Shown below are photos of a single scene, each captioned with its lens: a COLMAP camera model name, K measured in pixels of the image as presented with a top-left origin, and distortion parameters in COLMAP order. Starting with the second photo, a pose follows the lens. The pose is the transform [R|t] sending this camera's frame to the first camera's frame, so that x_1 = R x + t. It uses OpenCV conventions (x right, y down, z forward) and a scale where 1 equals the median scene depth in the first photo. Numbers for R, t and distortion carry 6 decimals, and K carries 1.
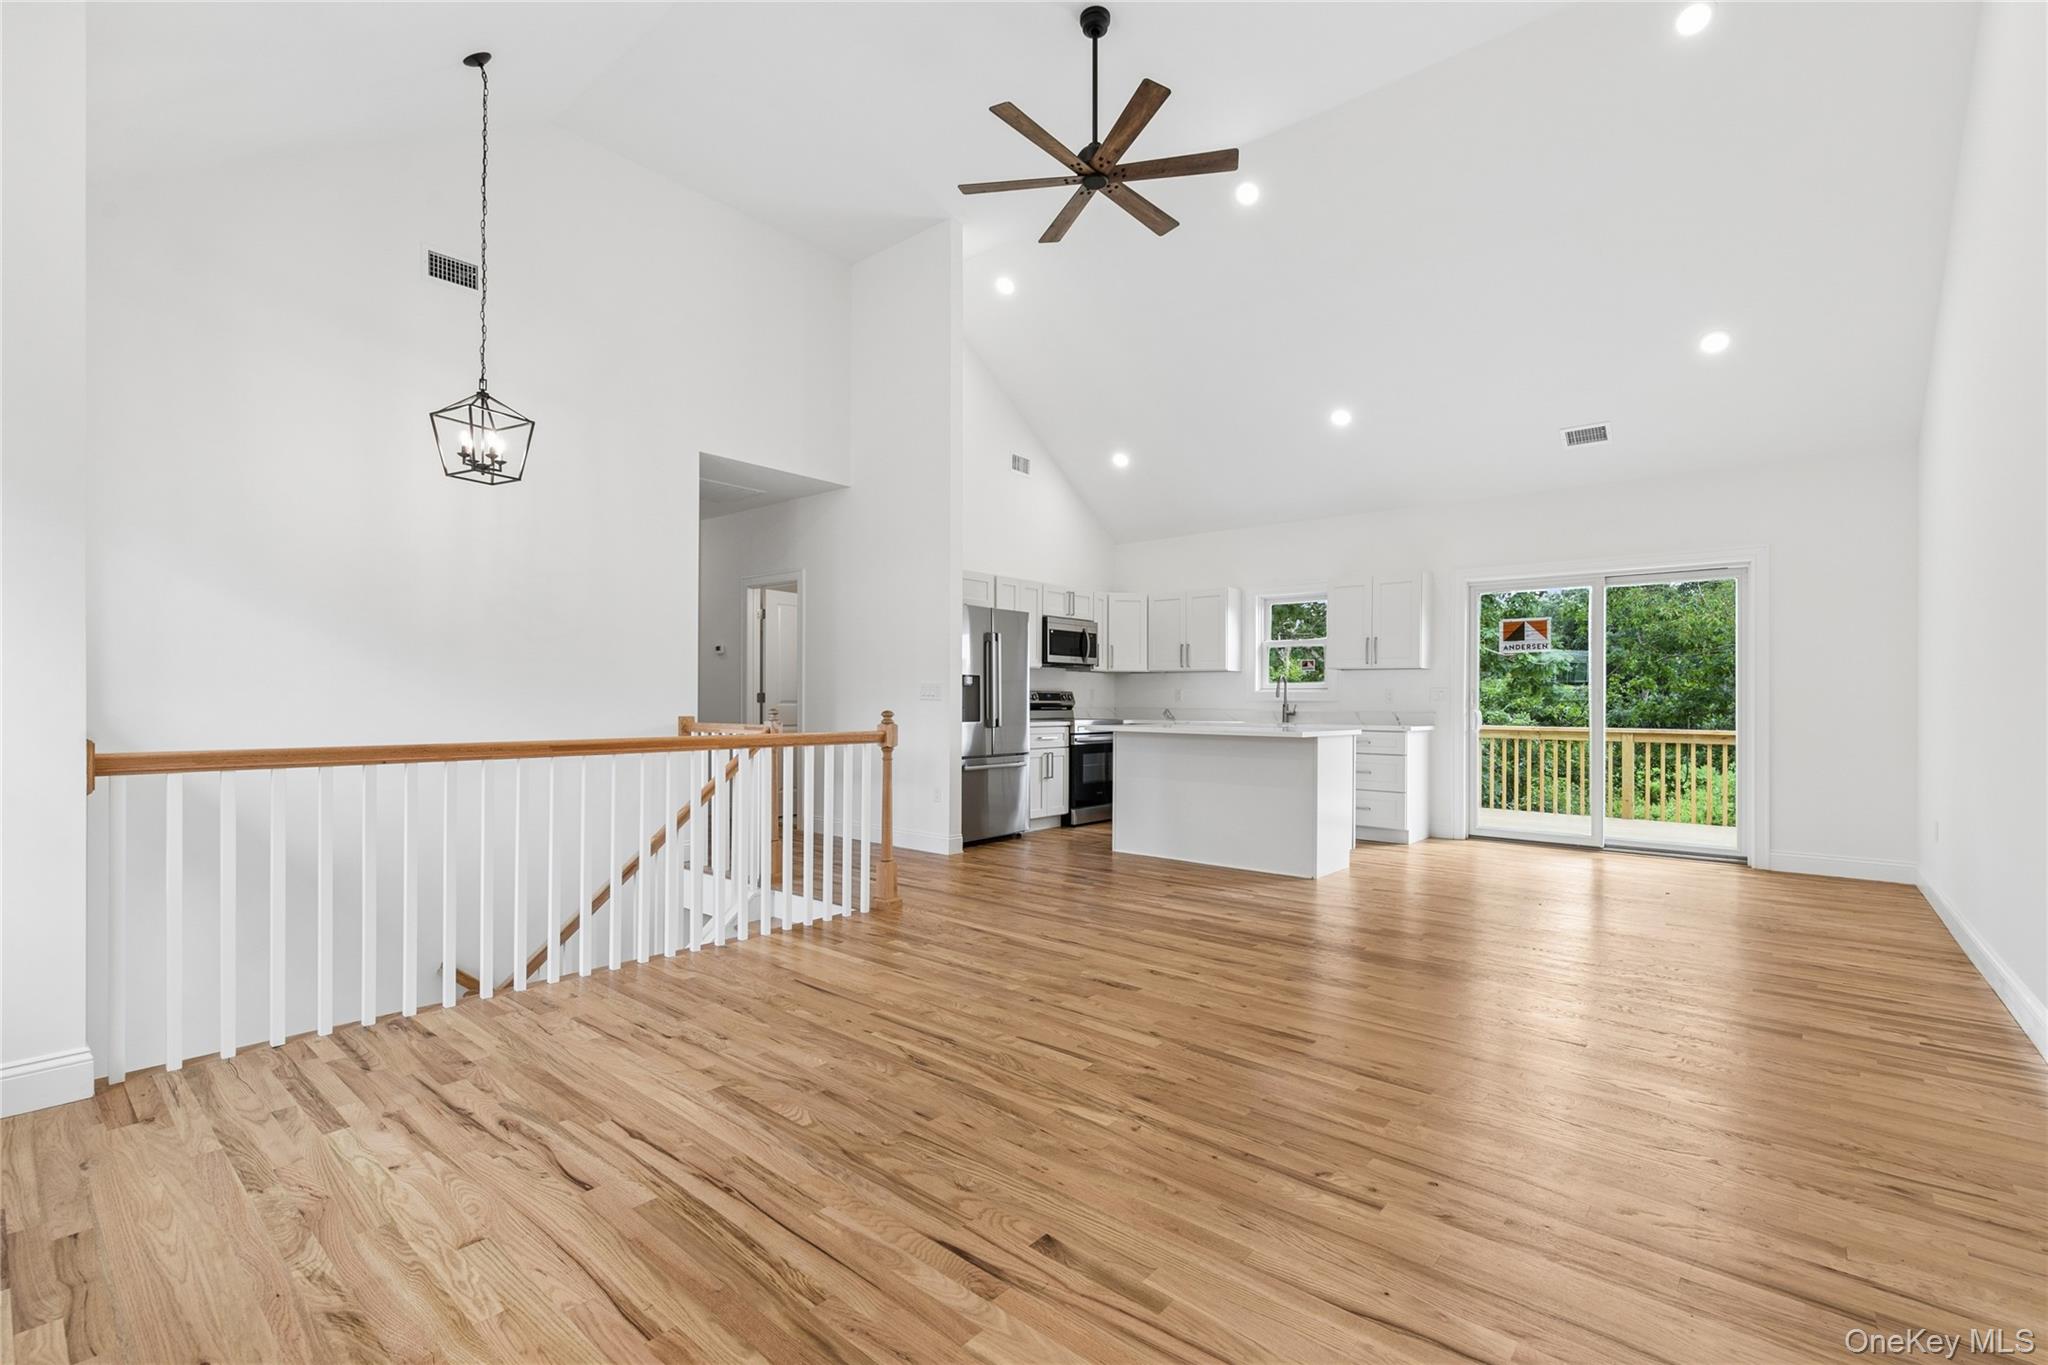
lens RADIAL K [[898.7, 0, 1026.6], [0, 898.7, 699.4], [0, 0, 1]] dist [0.000181, -0.000115]
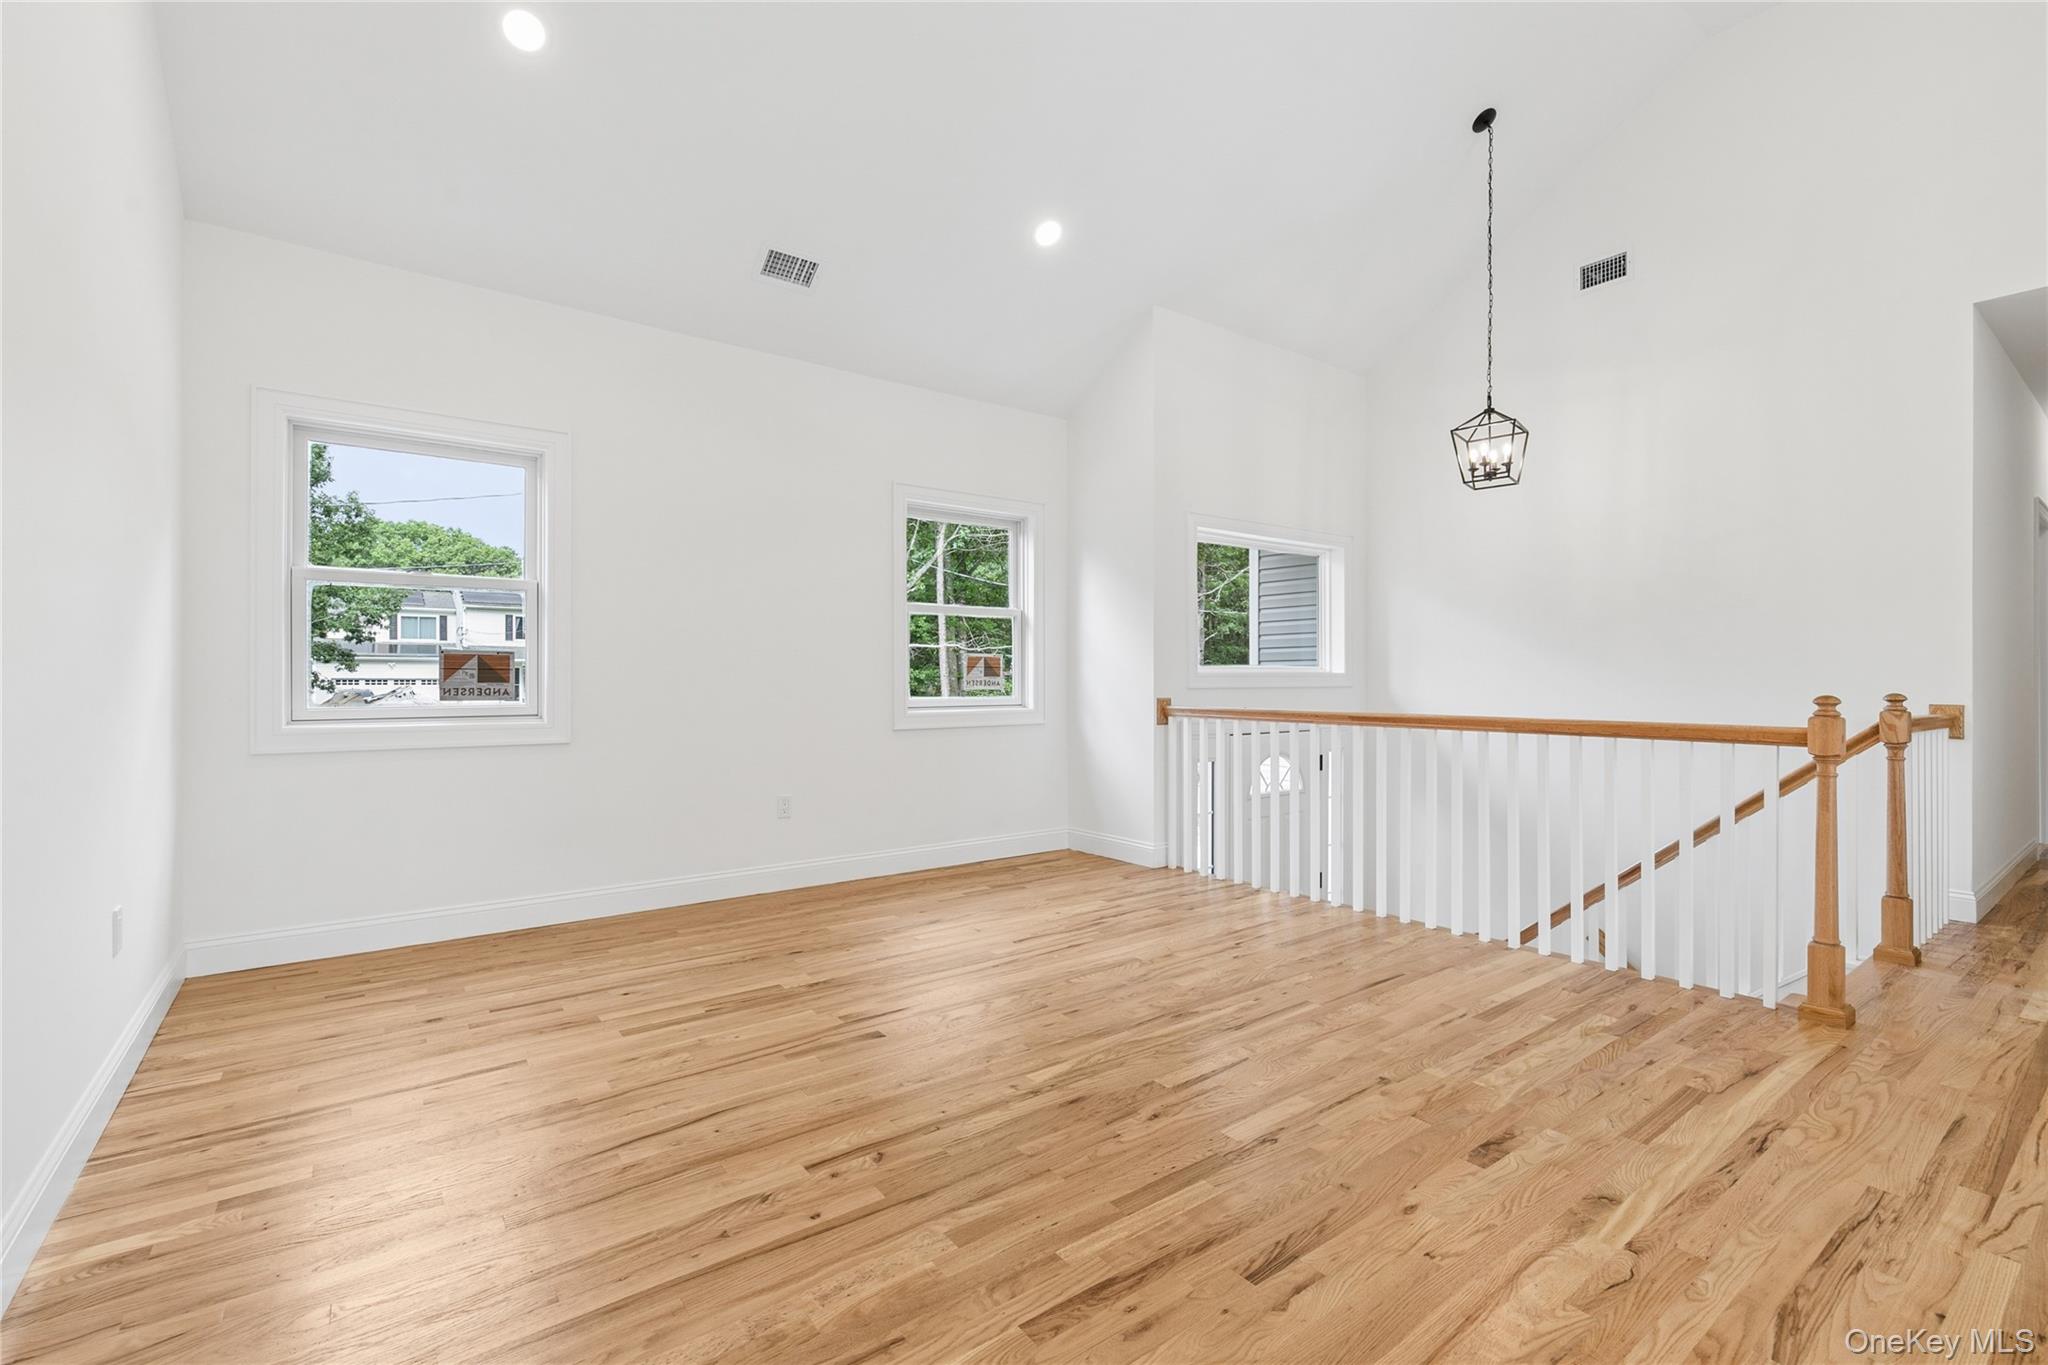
lens RADIAL K [[895.2, 0, 1030.7], [0, 895.2, 674.7], [0, 0, 1]] dist [0.000287, 0.000361]
pose [[-0.220553, -0.010251, -0.975321, 0.562047], [-0.001617, 0.999947, -0.010144, 0.005446], [0.975374, -0.000660, -0.220558, 0.618577]]
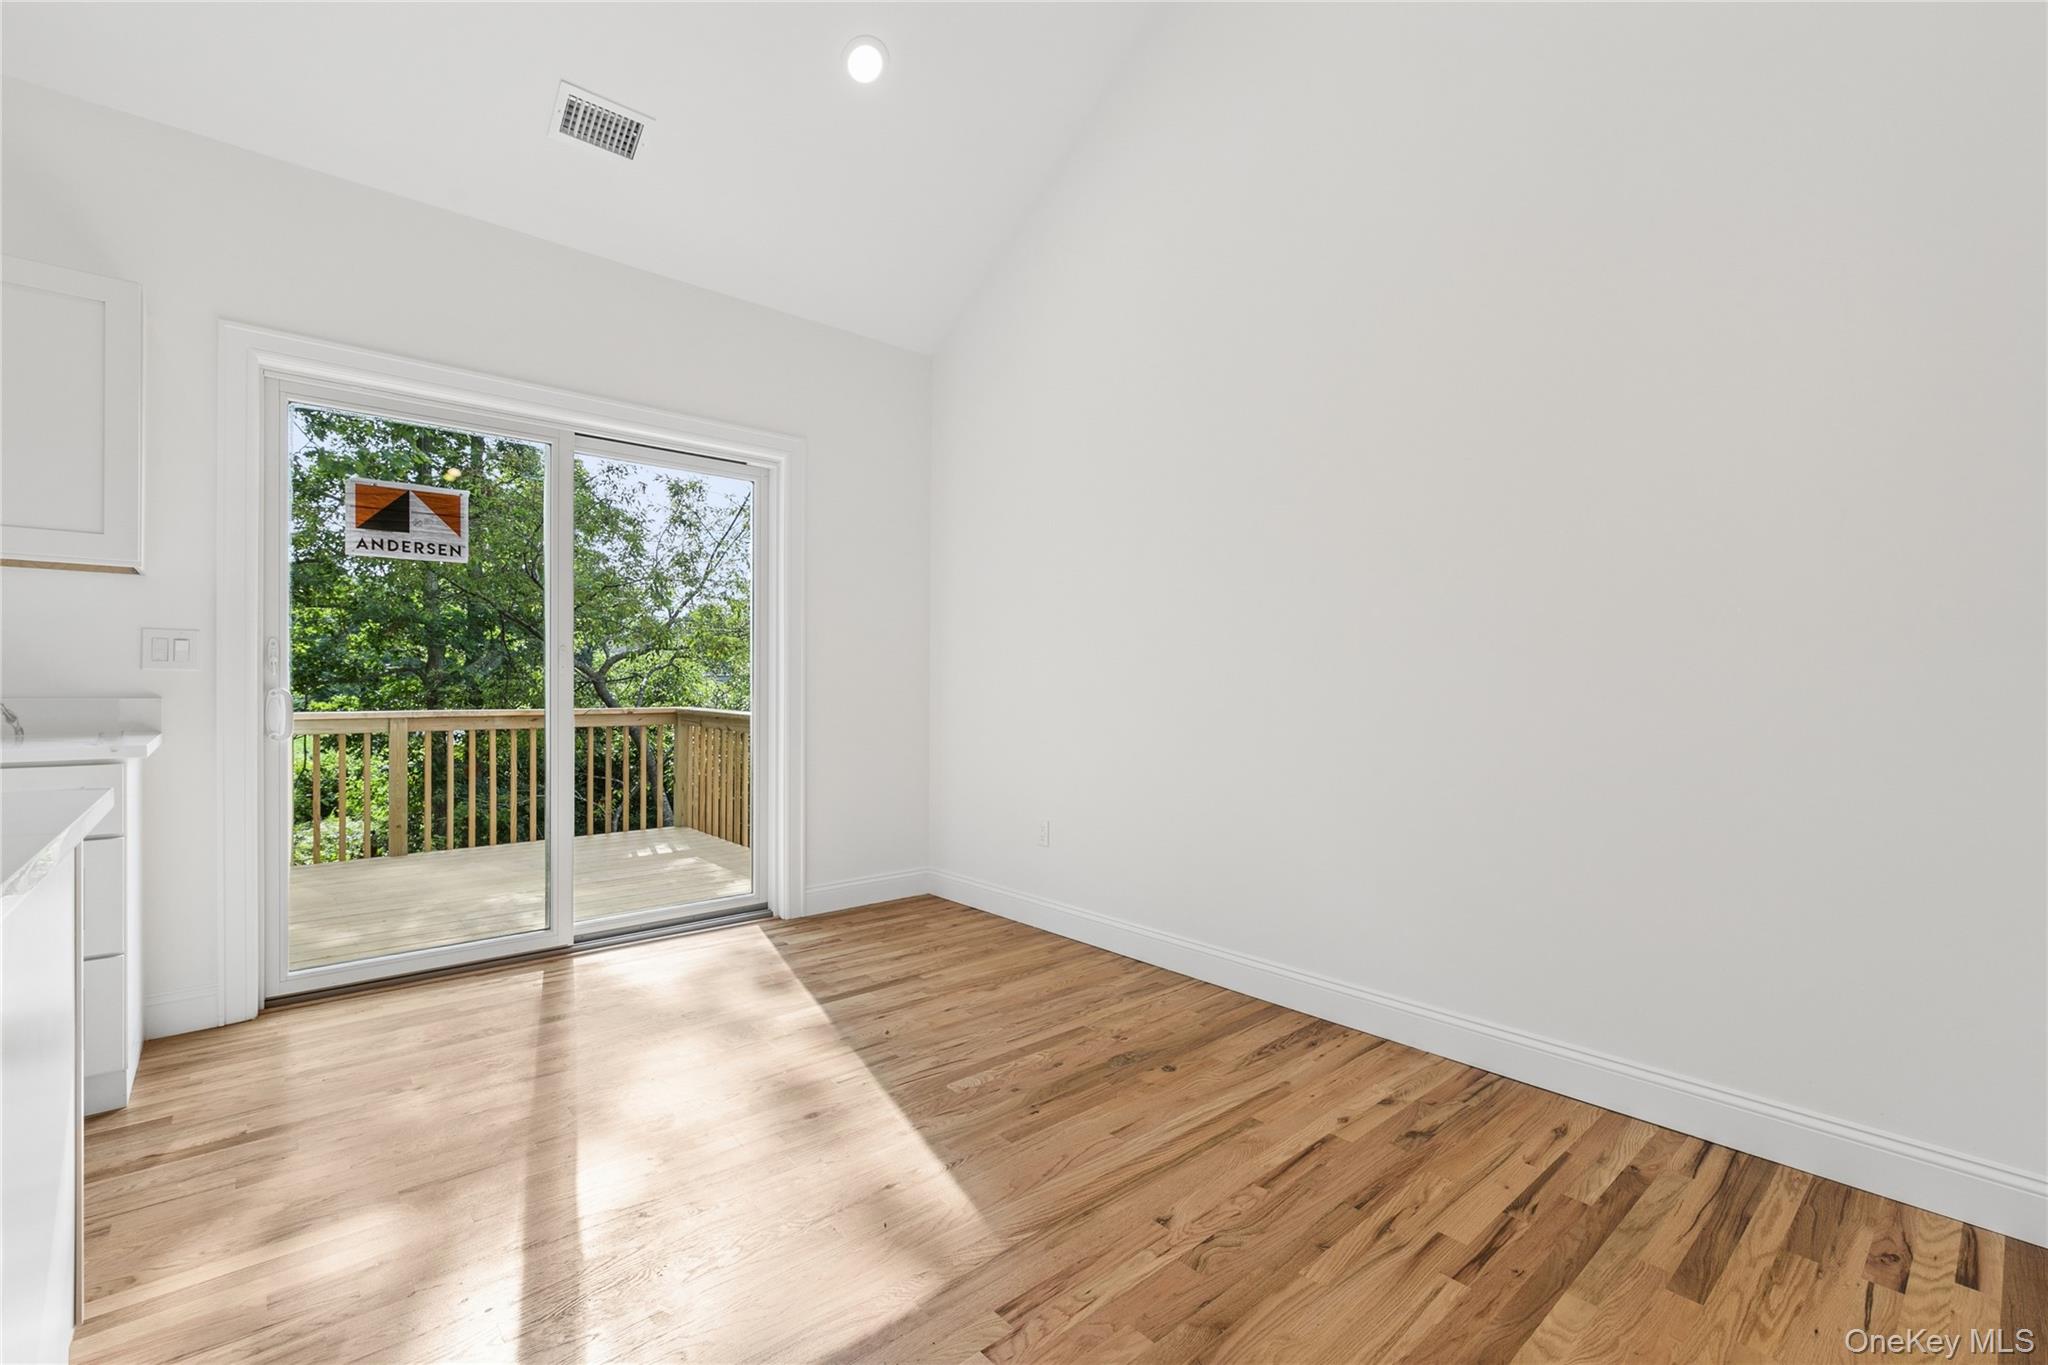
lens RADIAL K [[887.2, 0, 1032.5], [0, 887.2, 690.1], [0, 0, 1]] dist [0.000318, -0.000075]
pose [[0.136874, -0.018080, 0.990423, 0.234008], [-0.010327, 0.999753, 0.019677, 0.002061], [-0.990535, -0.012921, 0.136654, 0.956914]]
